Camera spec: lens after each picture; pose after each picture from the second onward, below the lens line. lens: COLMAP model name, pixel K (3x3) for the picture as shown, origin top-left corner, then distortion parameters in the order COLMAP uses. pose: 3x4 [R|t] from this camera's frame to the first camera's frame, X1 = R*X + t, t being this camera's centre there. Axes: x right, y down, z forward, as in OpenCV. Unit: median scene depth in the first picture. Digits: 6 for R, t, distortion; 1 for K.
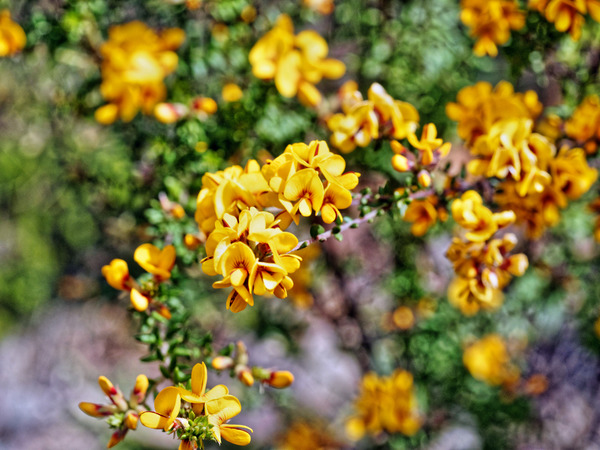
lens RADIAL K [[2032.9, 0, 300.0], [0, 2032.9, 225.0], [0, 0, 1]] dist [0.282784, 0.115912]
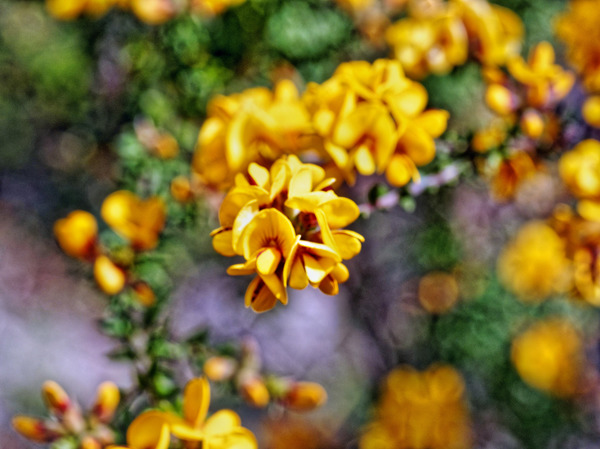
lens RADIAL K [[2158.0, 0, 300.0], [0, 2158.0, 224.5], [0, 0, 1]] dist [-0.005831, 1.012702]
pose [[0.997685, 0.054406, 0.040808, -0.045269], [-0.056262, 0.997364, 0.045813, -0.017826], [-0.038208, -0.048003, 0.998116, 0.267865]]
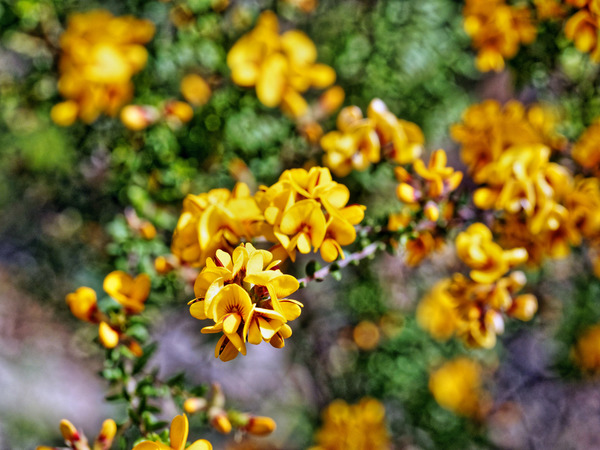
lens RADIAL K [[2032.9, 0, 300.0], [0, 2032.9, 225.0], [0, 0, 1]] dist [0.282784, 0.115912]
pose [[0.997192, 0.038186, 0.064421, -0.054341], [-0.040130, 0.998769, 0.029157, -0.040542], [-0.063228, -0.031661, 0.997497, 0.105120]]
